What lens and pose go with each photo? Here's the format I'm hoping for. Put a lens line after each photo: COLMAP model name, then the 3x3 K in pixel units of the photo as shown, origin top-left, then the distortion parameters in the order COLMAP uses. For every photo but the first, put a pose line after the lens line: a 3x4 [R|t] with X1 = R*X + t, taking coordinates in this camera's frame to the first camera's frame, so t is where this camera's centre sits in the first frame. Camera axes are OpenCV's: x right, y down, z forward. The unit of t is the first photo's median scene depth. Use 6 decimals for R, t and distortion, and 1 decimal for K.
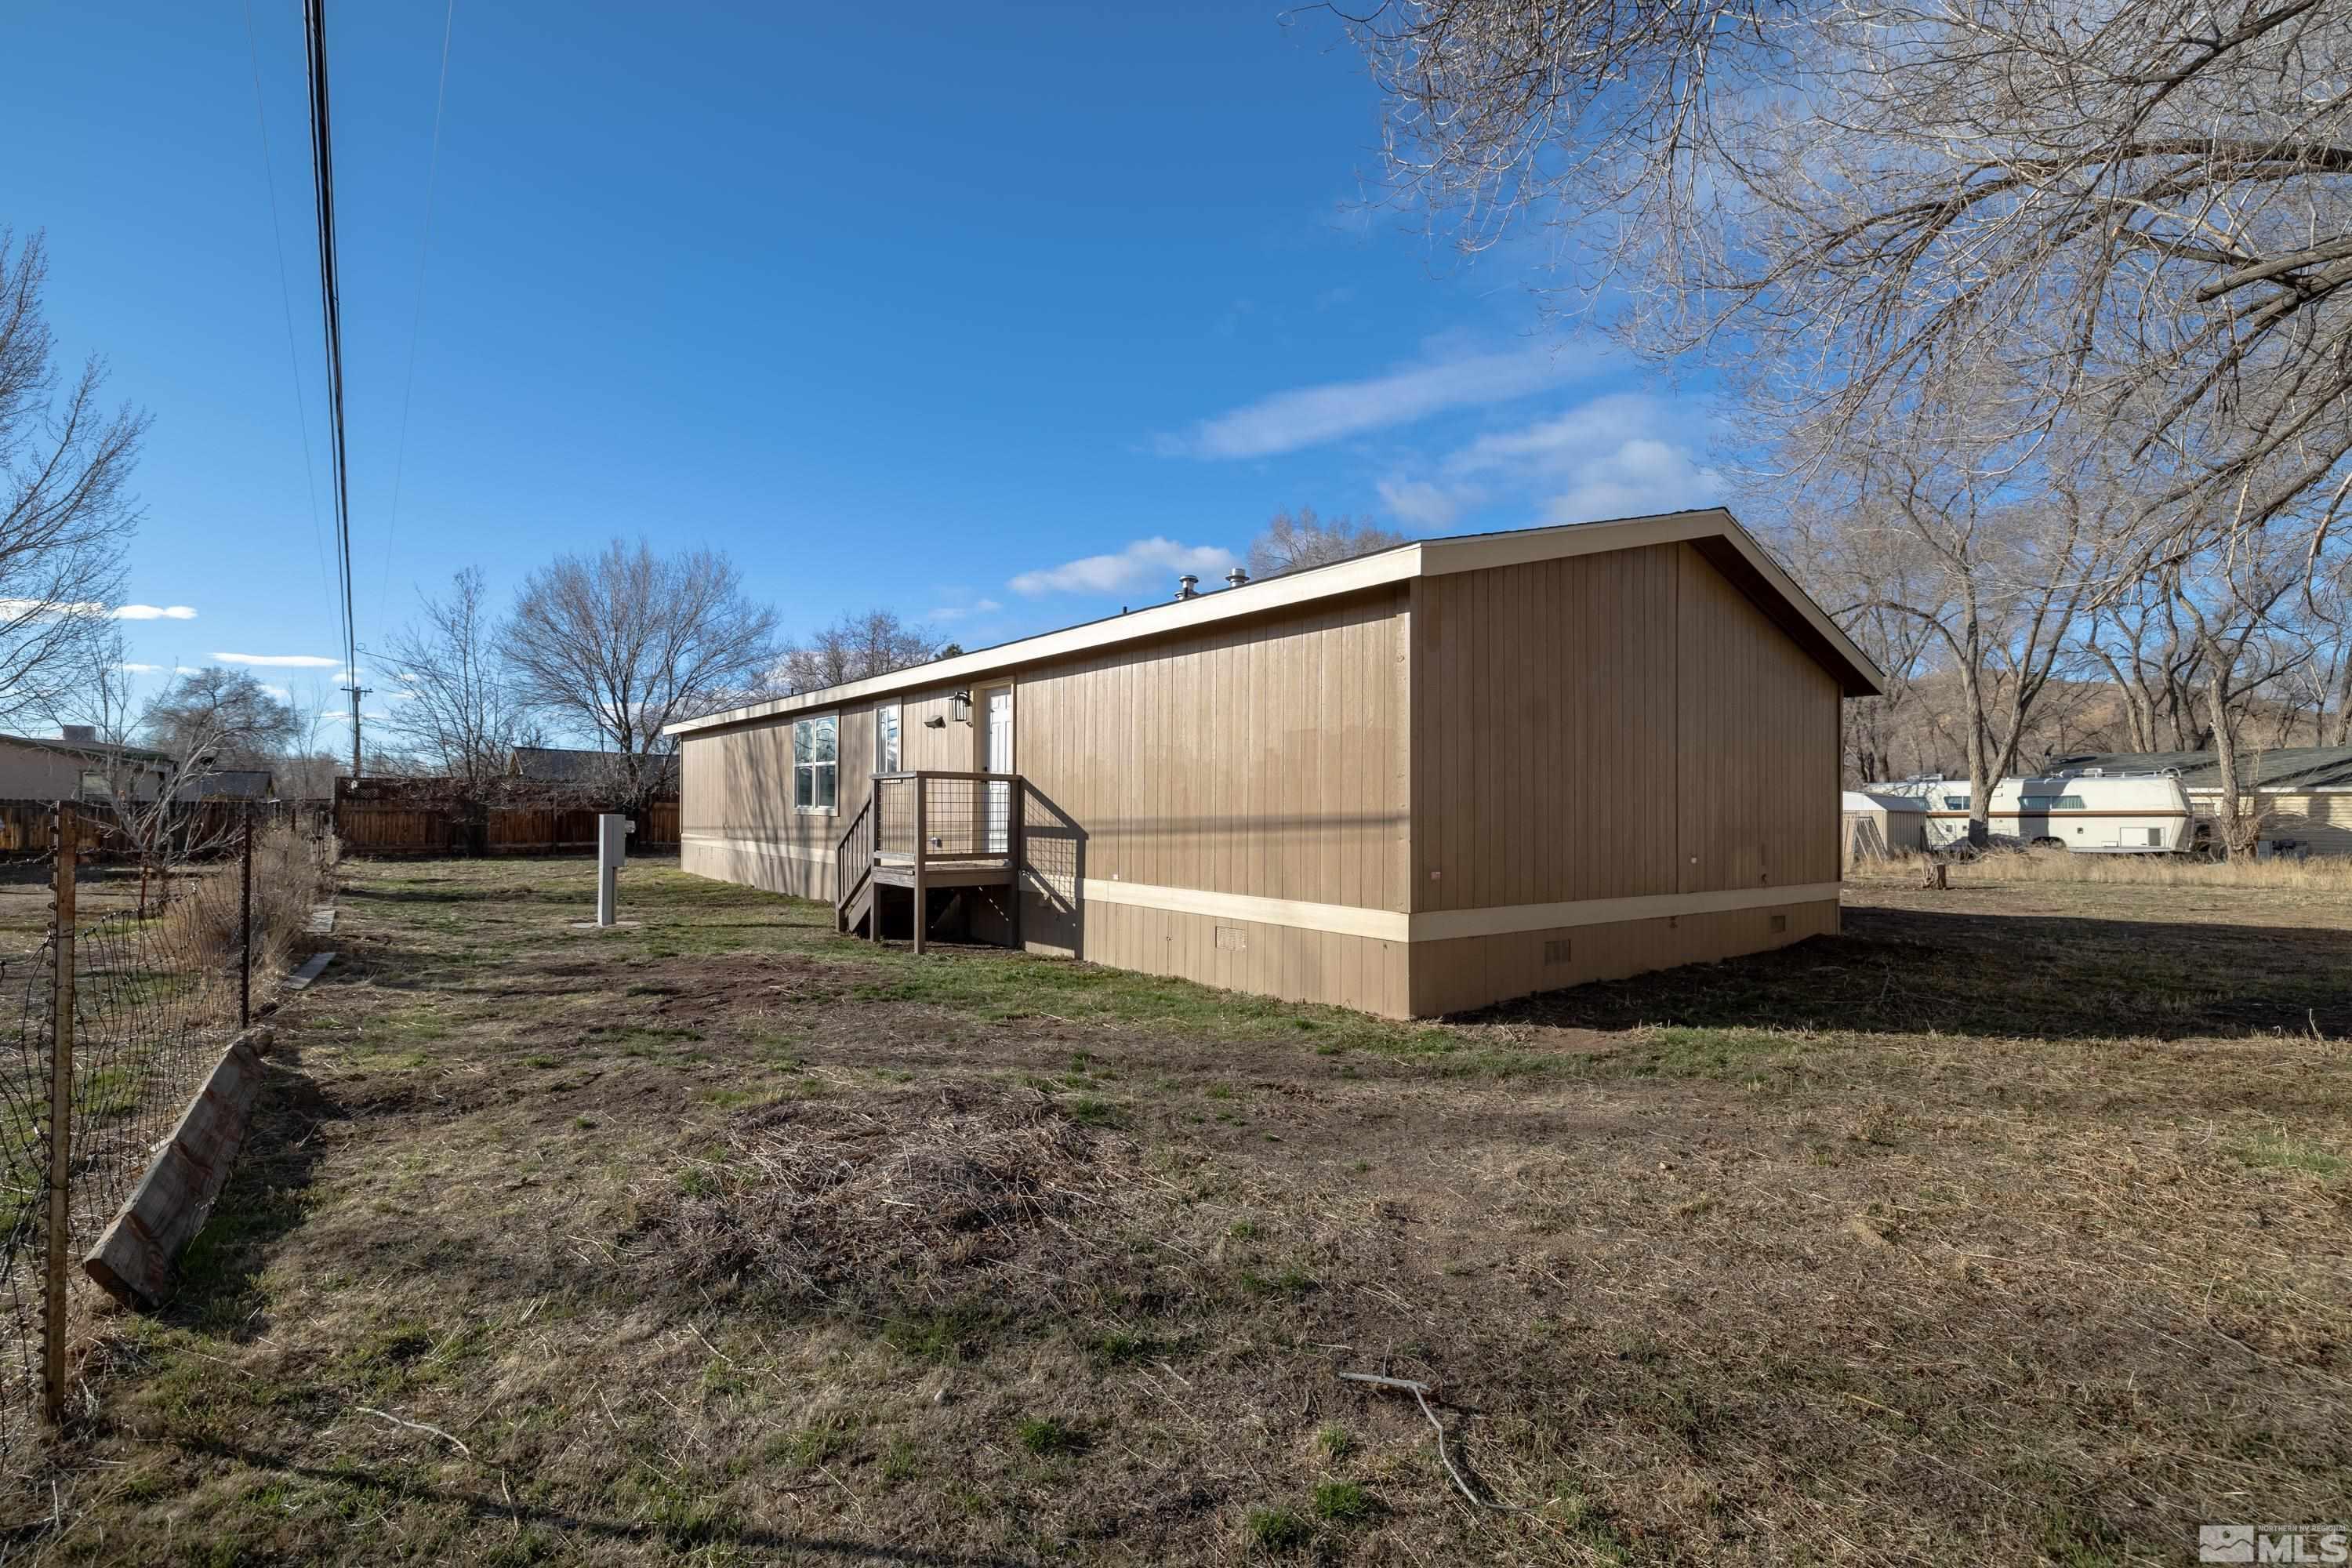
lens RADIAL K [[990.1, 0, 1181.2], [0, 990.1, 797.1], [0, 0, 1]] dist [0.014500, -0.000089]
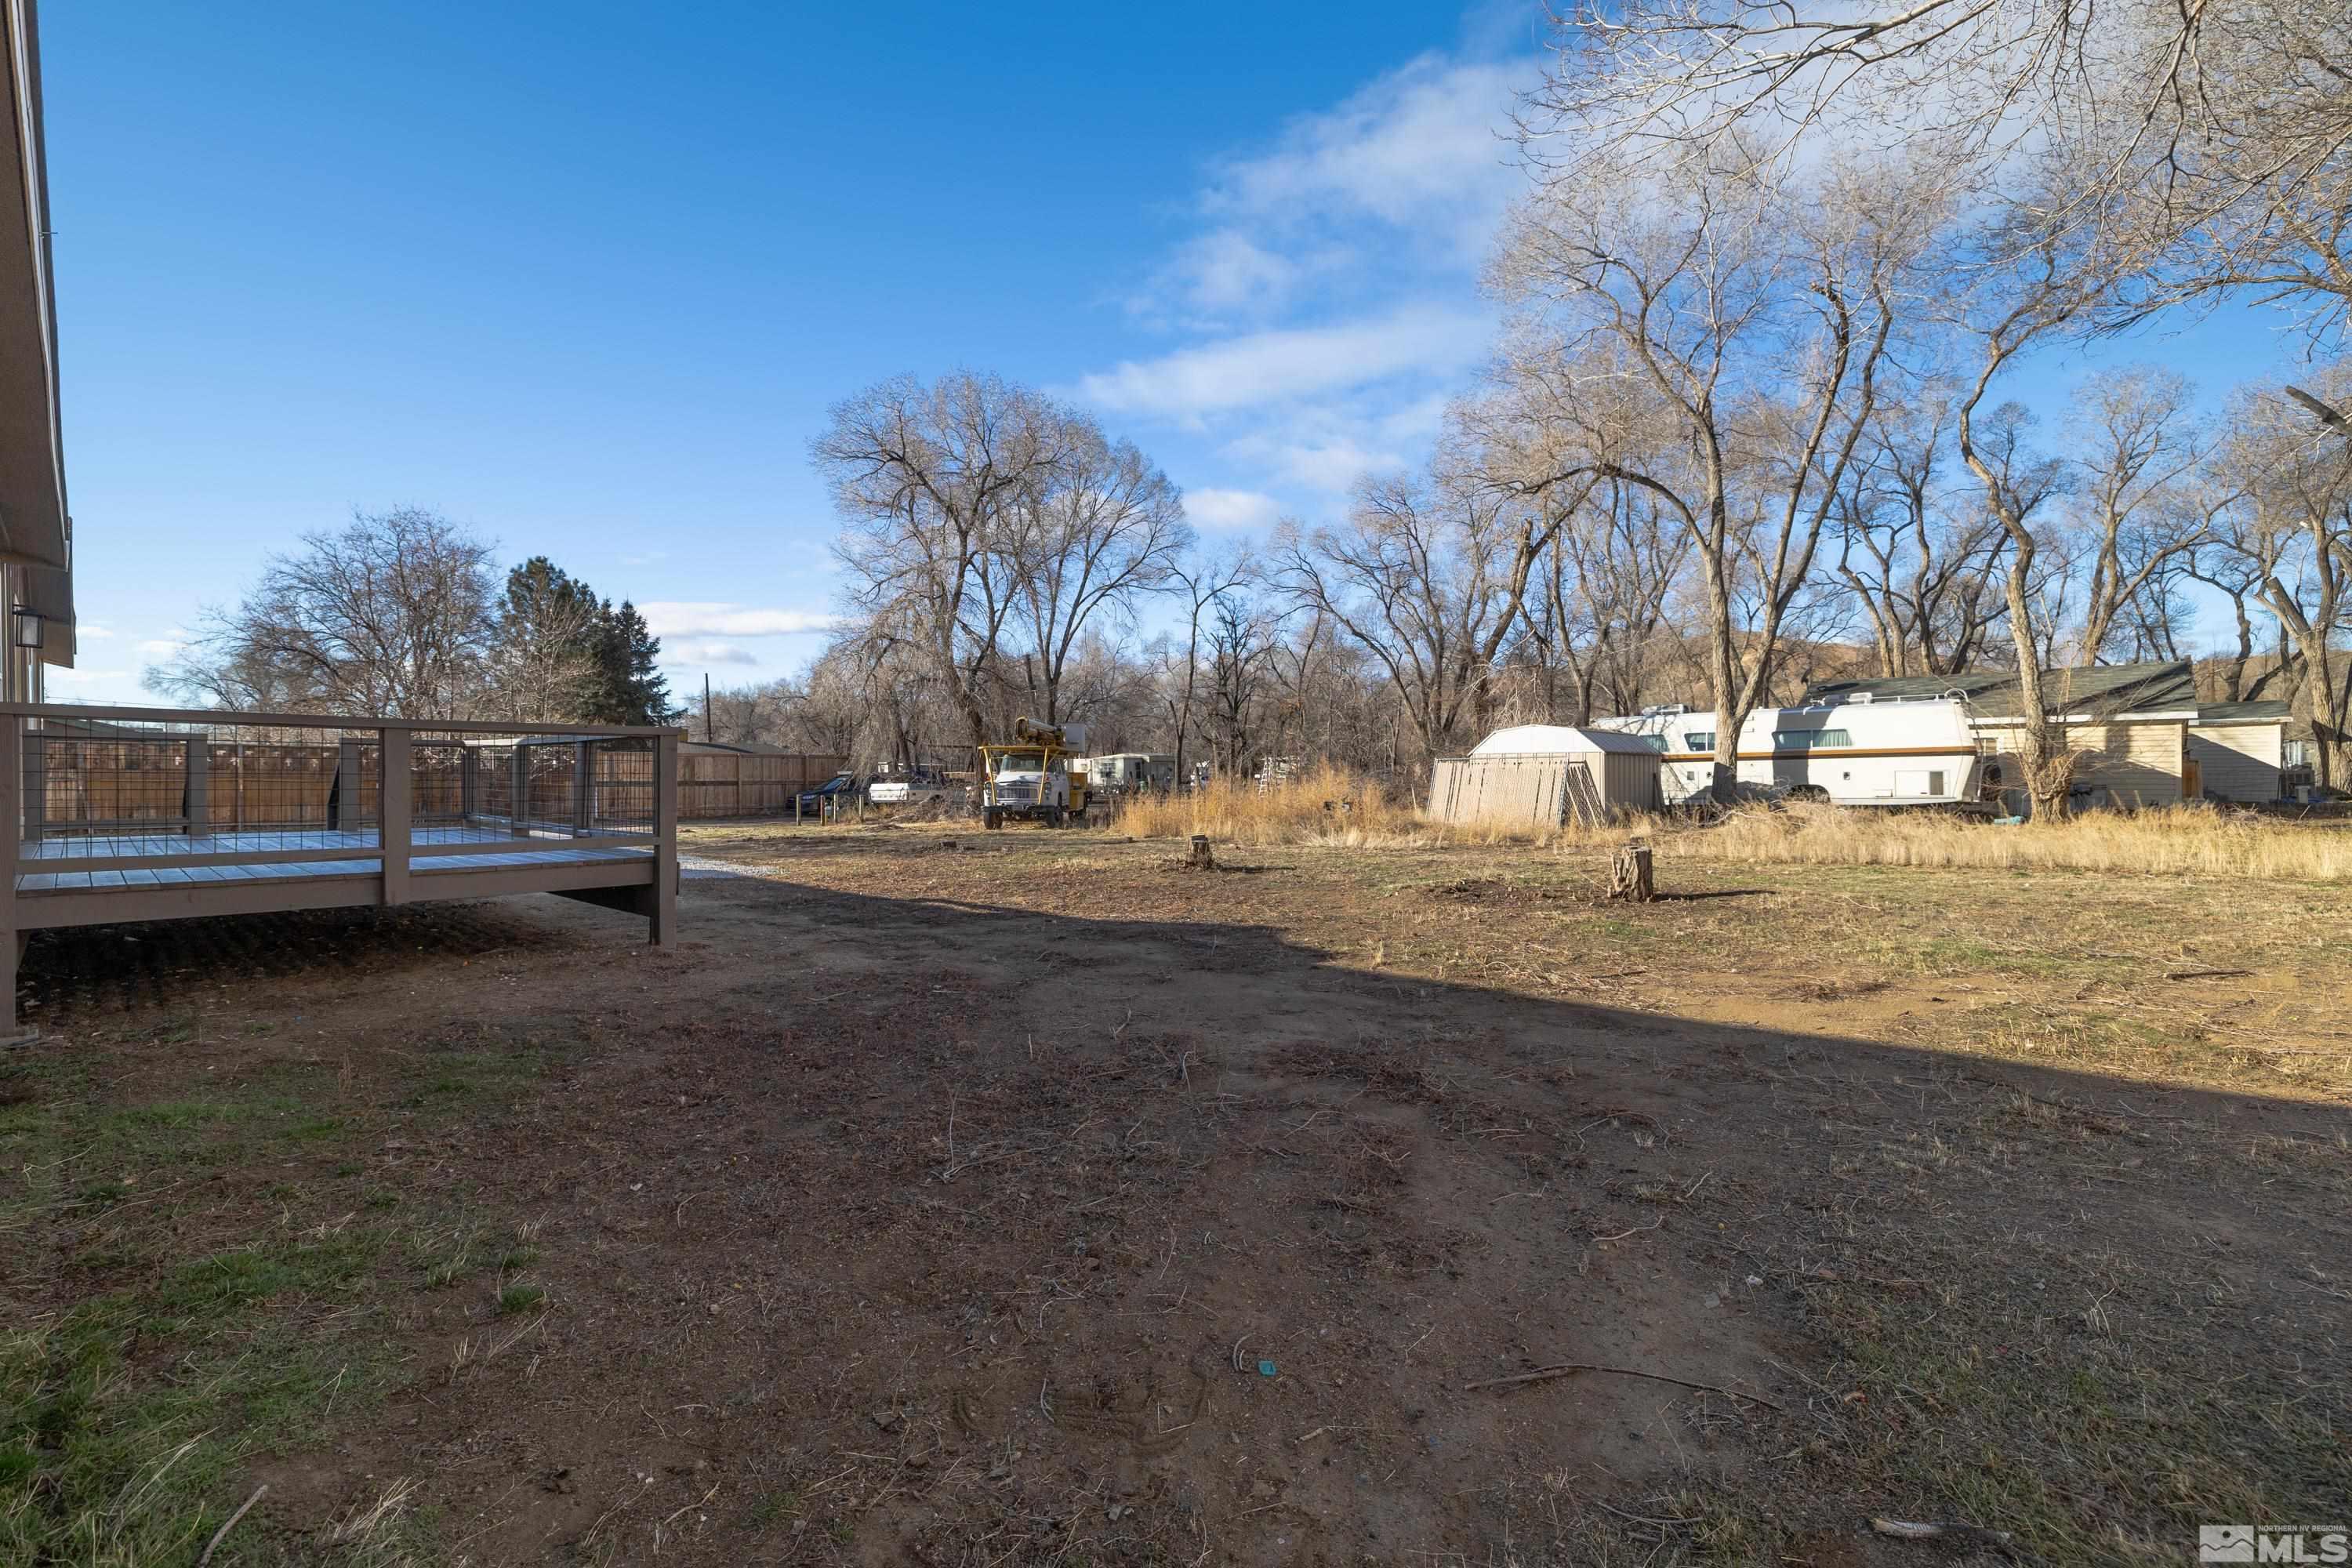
lens RADIAL K [[990.1, 0, 1168.5], [0, 990.1, 777.1], [0, 0, 1]] dist [0.014500, -0.000089]
pose [[0.987945, -0.017252, 0.153843, 0.283165], [0.013742, 0.999621, 0.023855, 0.009505], [-0.154196, -0.021453, 0.987807, 0.342636]]
